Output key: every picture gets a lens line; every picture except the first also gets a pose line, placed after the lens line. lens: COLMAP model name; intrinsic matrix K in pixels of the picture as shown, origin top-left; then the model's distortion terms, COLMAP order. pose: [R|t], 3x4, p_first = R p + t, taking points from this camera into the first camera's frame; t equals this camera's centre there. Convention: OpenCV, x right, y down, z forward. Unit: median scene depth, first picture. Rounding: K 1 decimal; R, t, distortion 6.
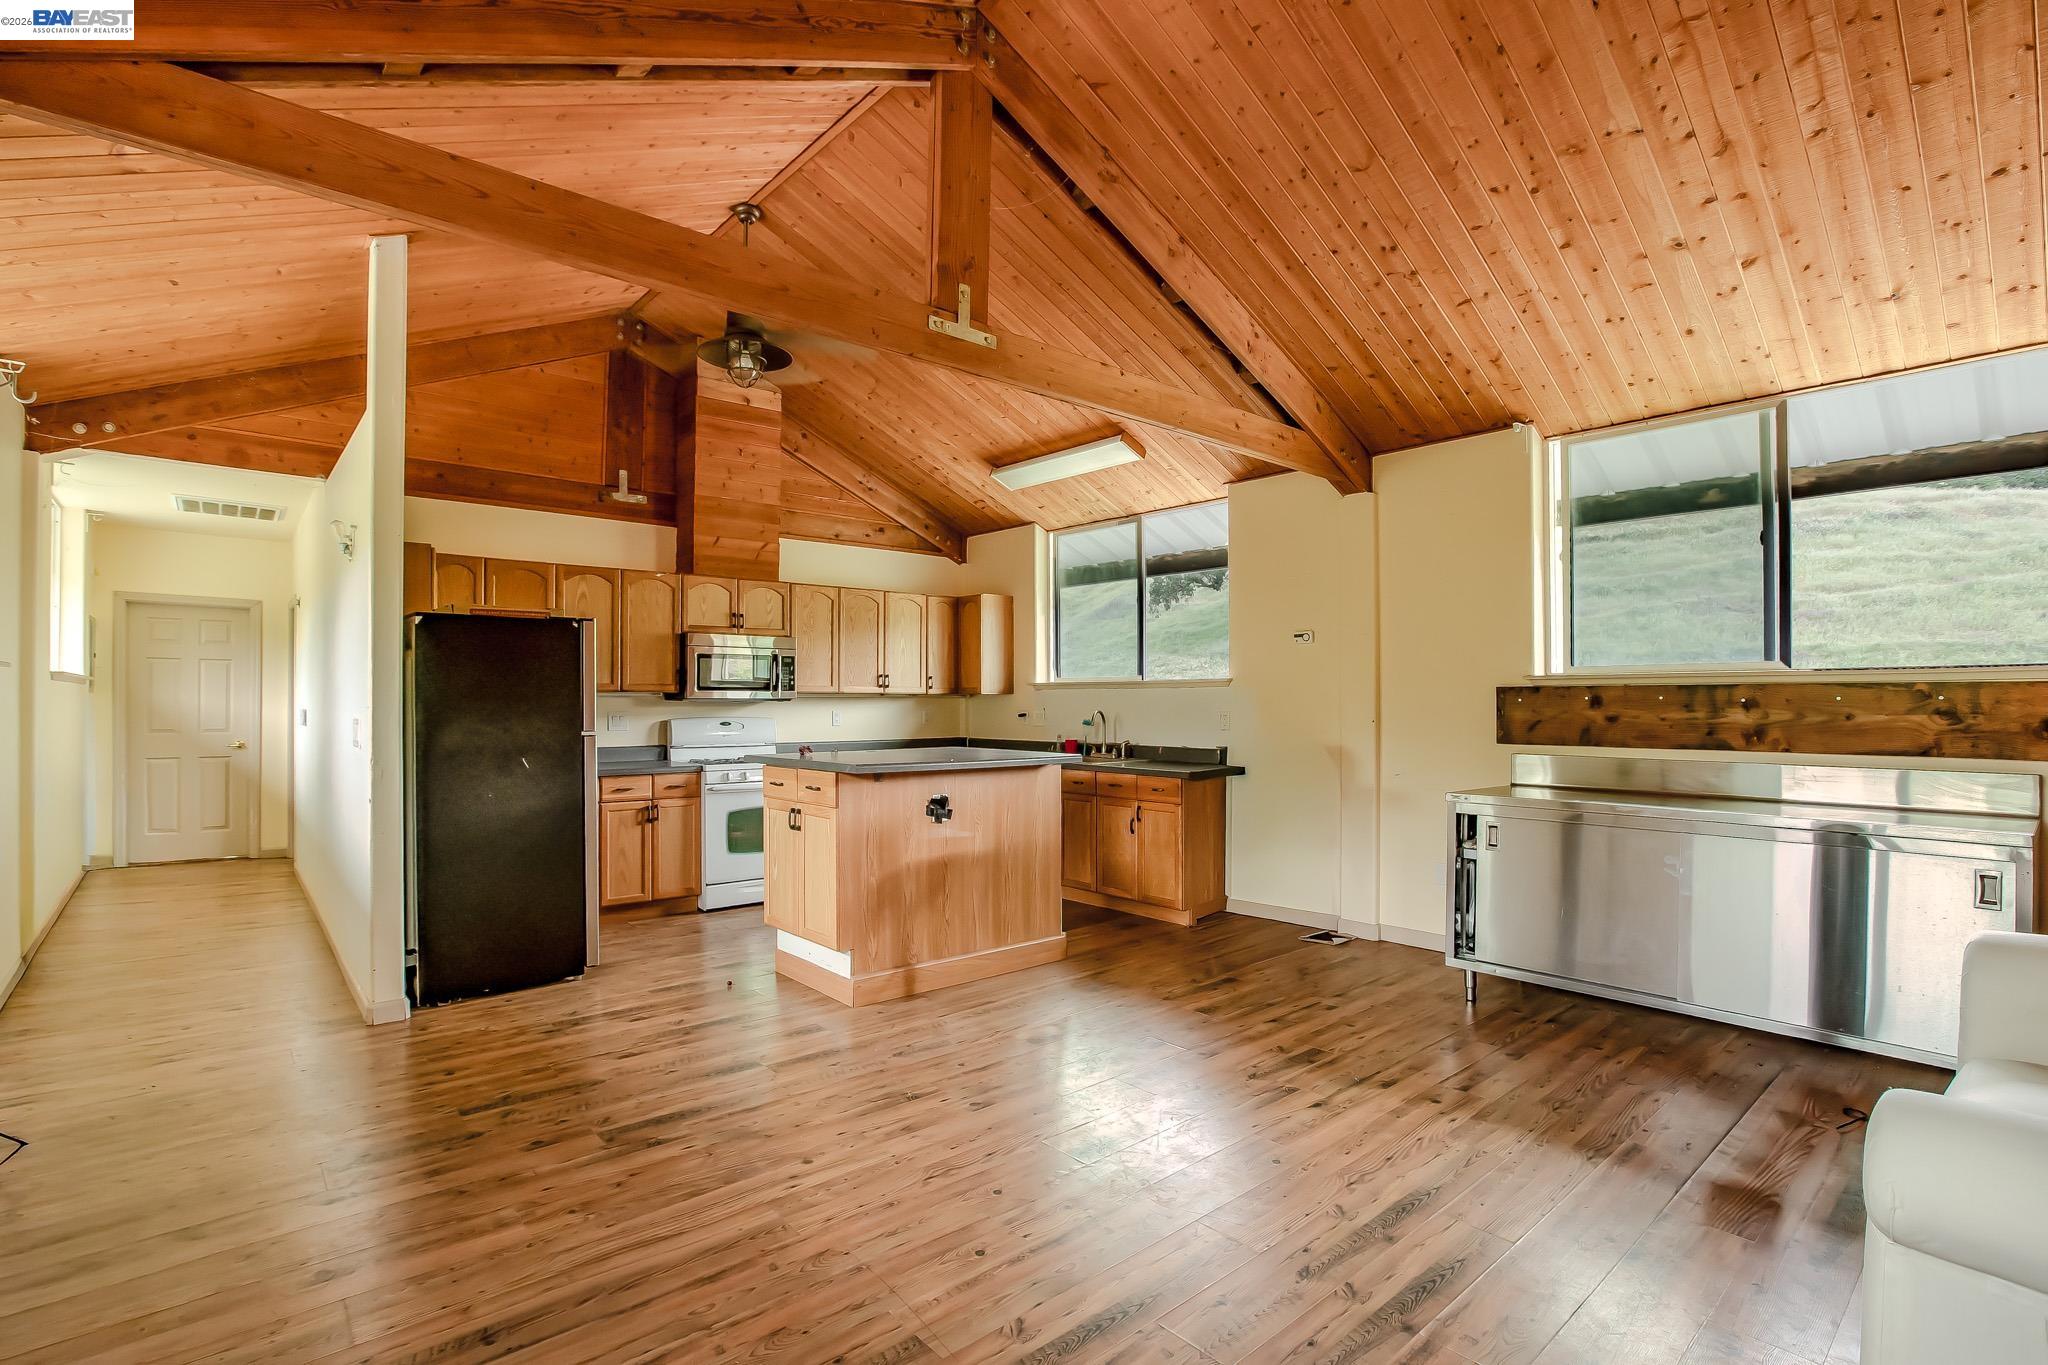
lens RADIAL K [[998.9, 0, 1017.6], [0, 998.9, 692.4], [0, 0, 1]] dist [-0.073884, 0.040871]
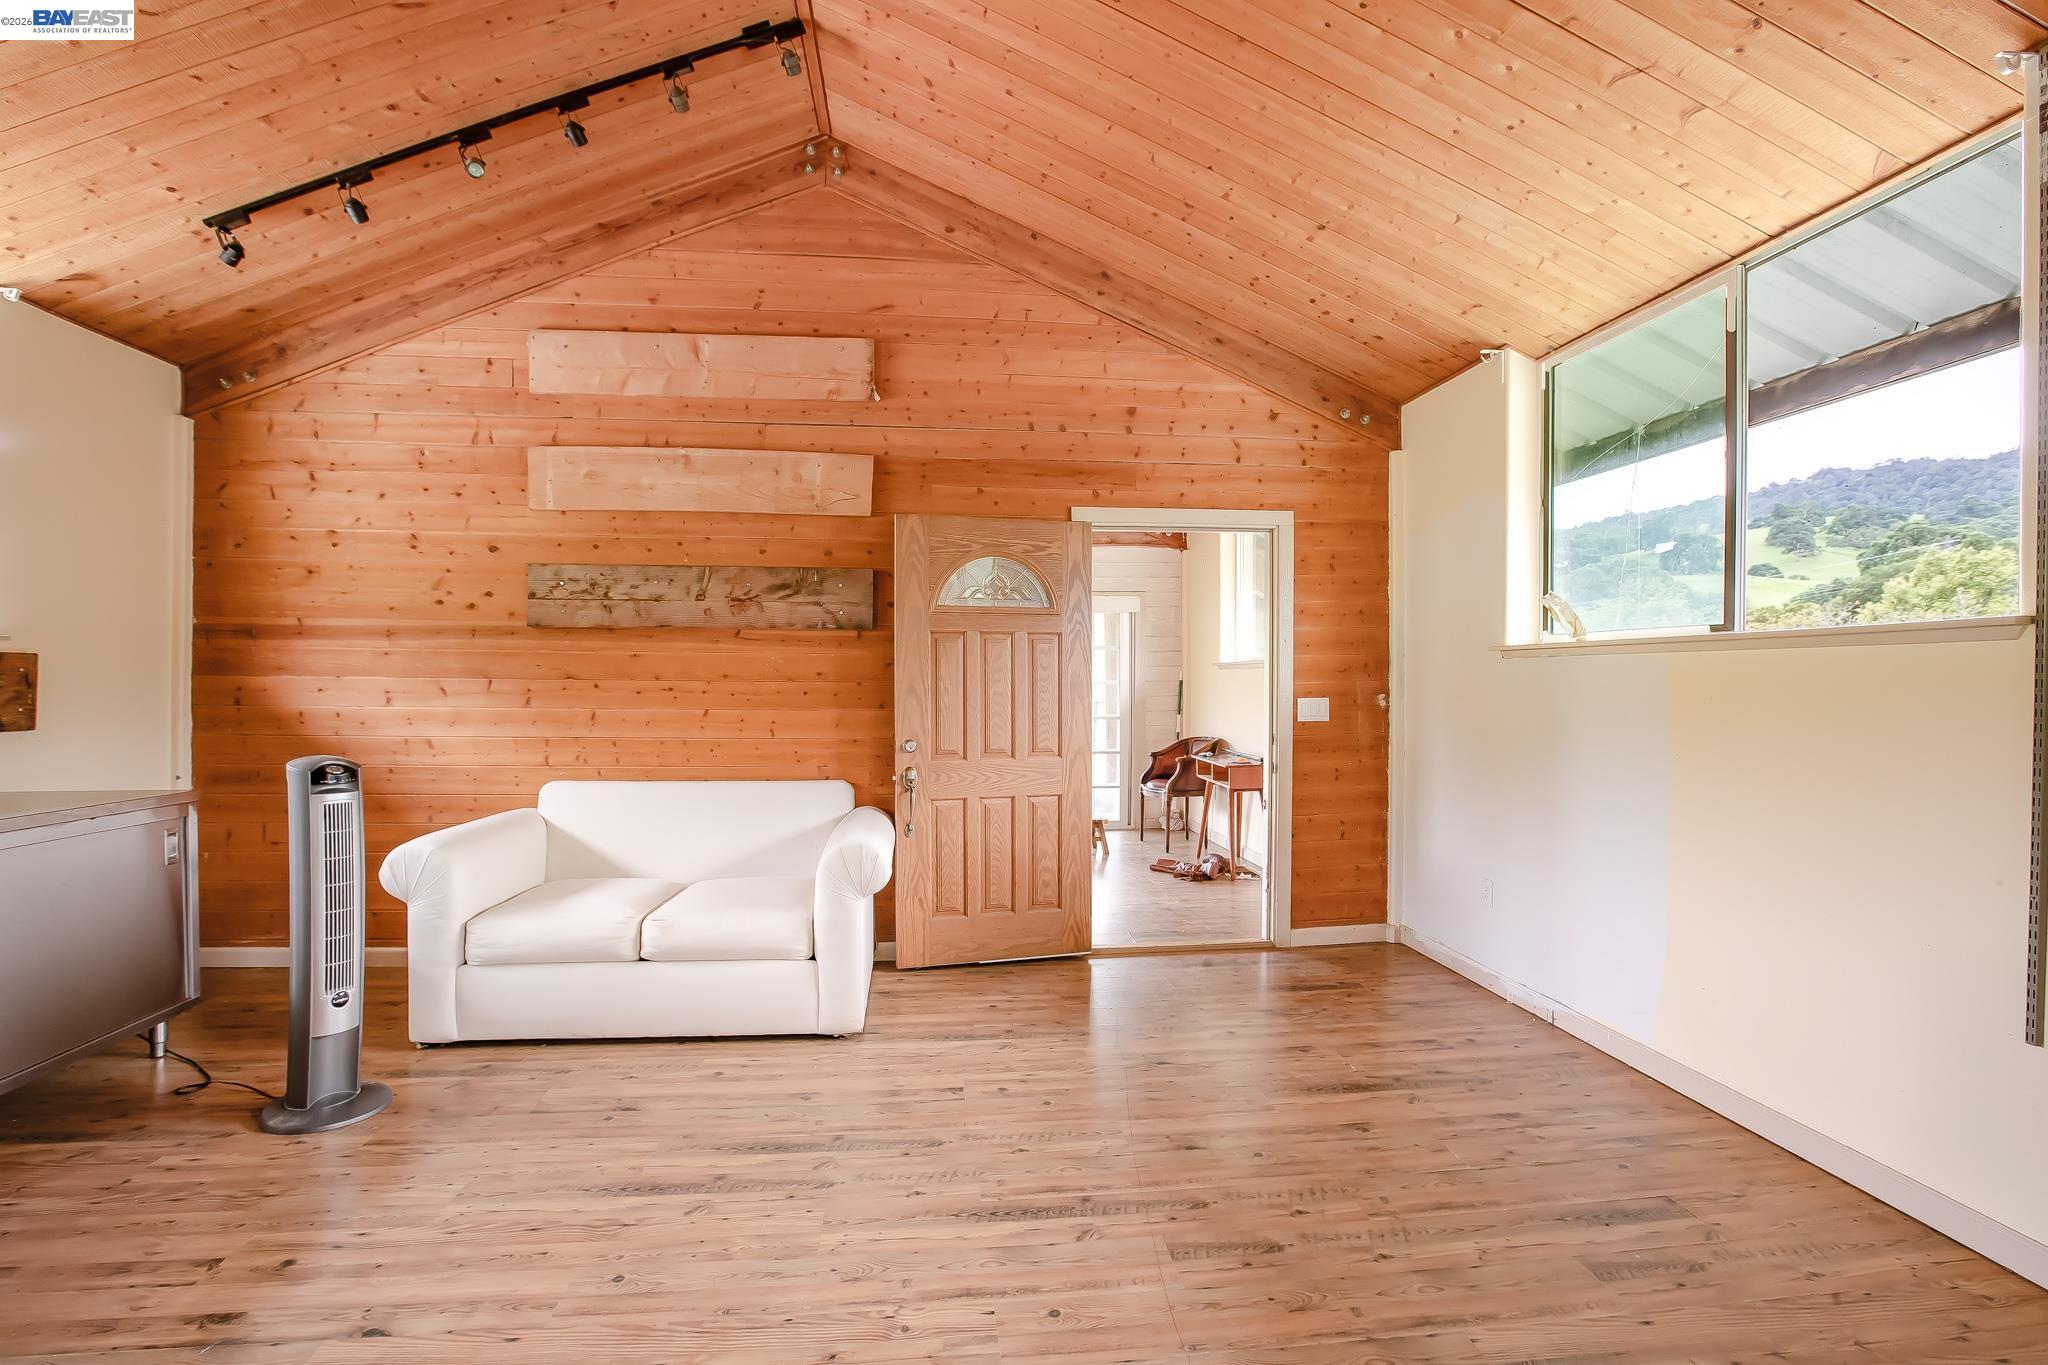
lens RADIAL K [[944.1, 0, 1002.3], [0, 944.1, 694.5], [0, 0, 1]] dist [-0.058703, 0.024421]
pose [[-0.814986, -0.012940, 0.579336, -0.169001], [-0.012925, 0.999908, 0.004151, 0.007426], [-0.579336, -0.004105, -0.815079, 0.611354]]
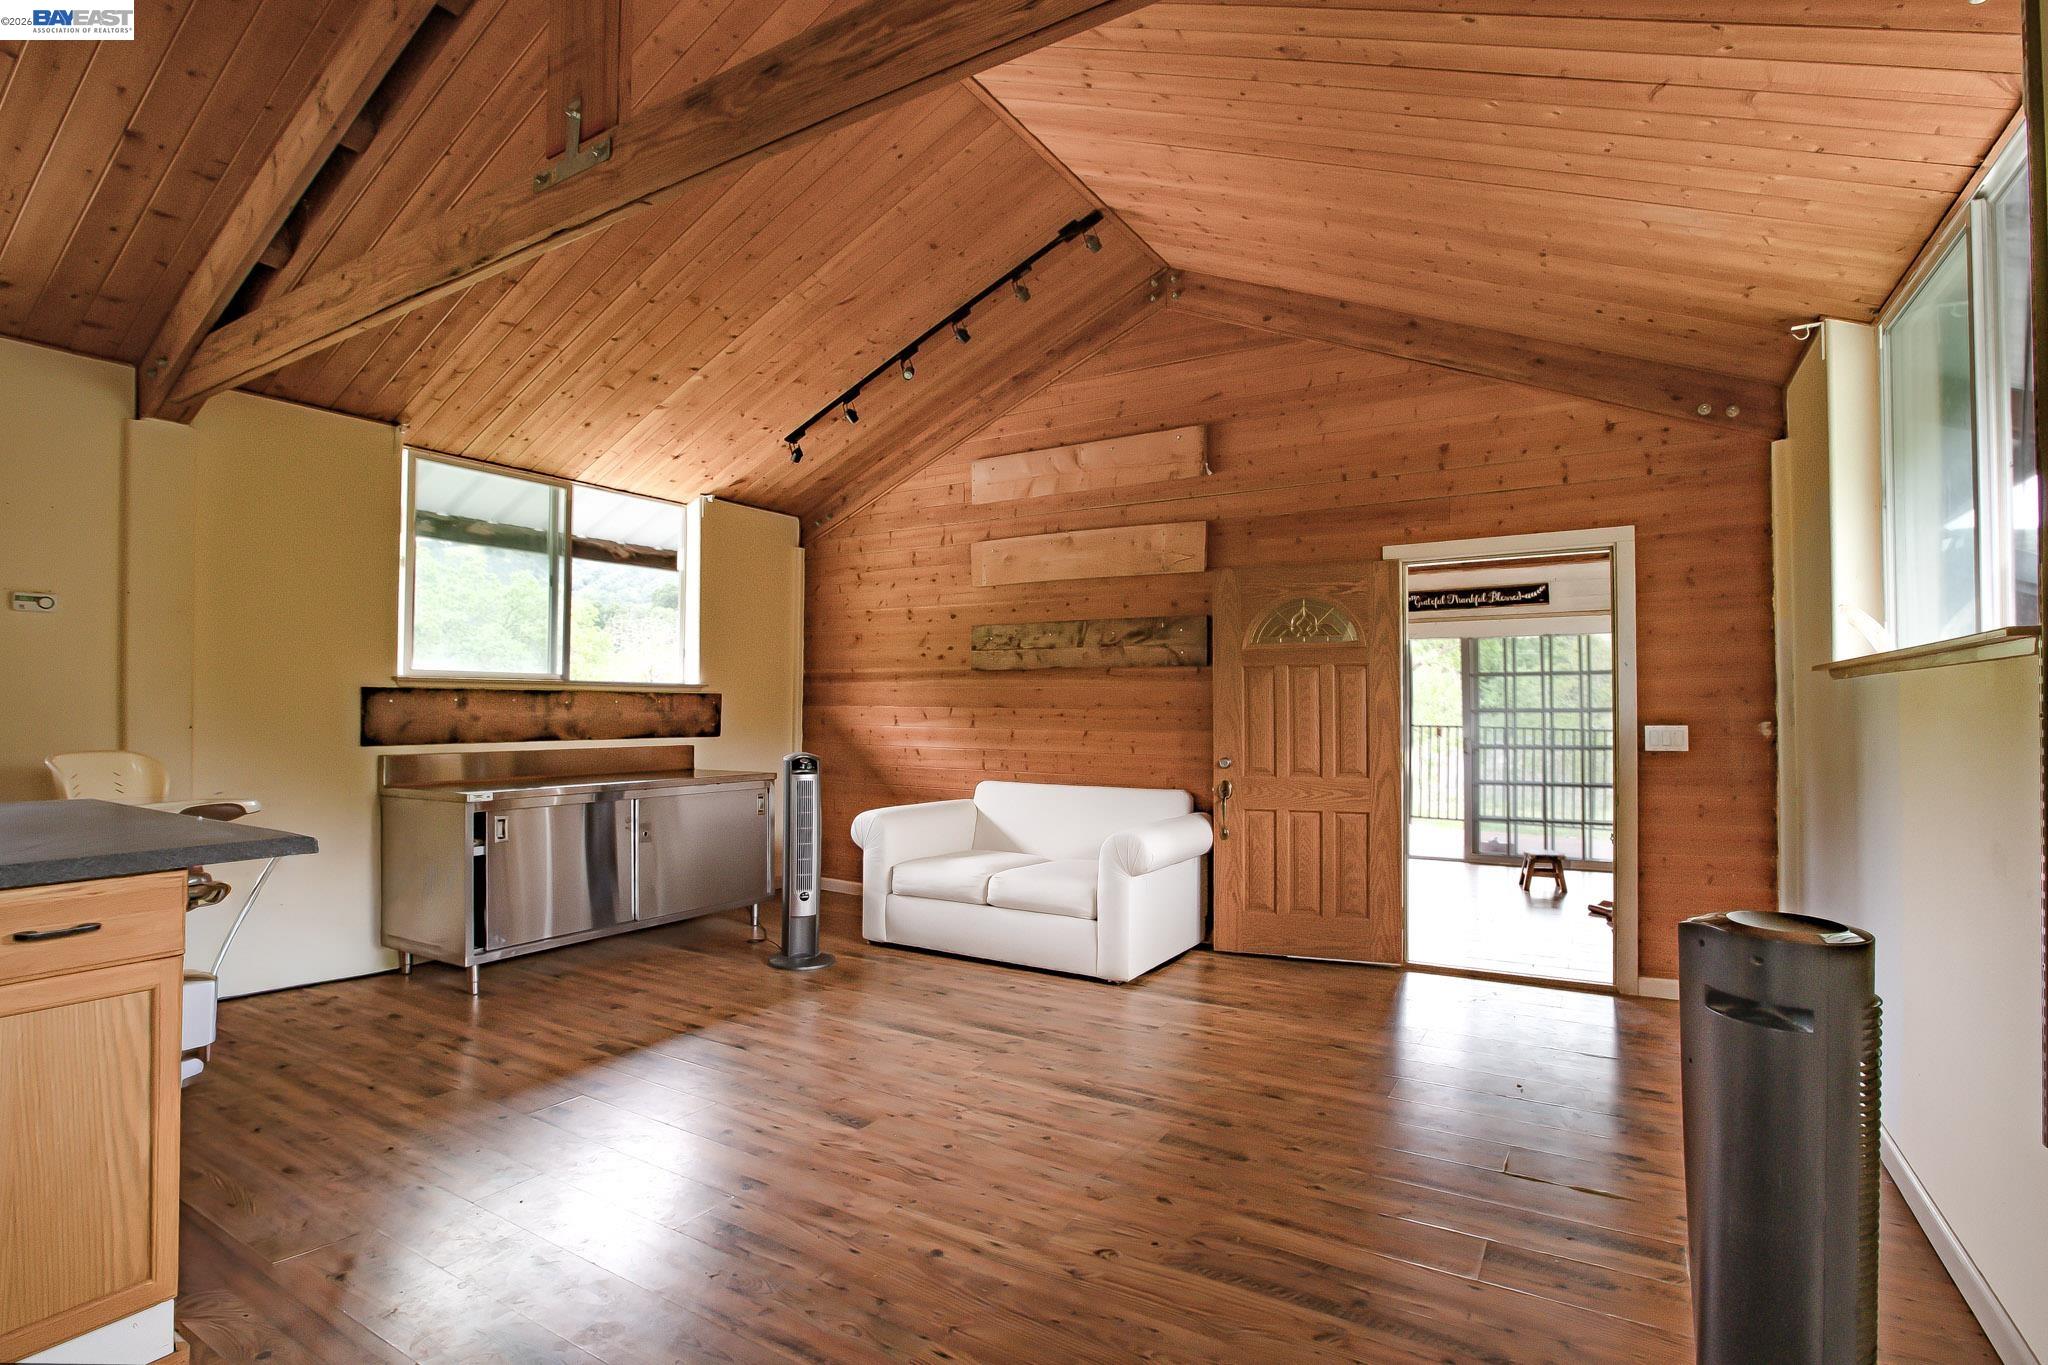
lens RADIAL K [[940.7, 0, 1027.6], [0, 940.7, 694.0], [0, 0, 1]] dist [-0.065326, 0.032055]
pose [[-0.316000, 0.011714, 0.948687, -0.426944], [-0.015003, 0.999737, -0.017342, 0.005556], [-0.948641, -0.019713, -0.315741, 0.510574]]
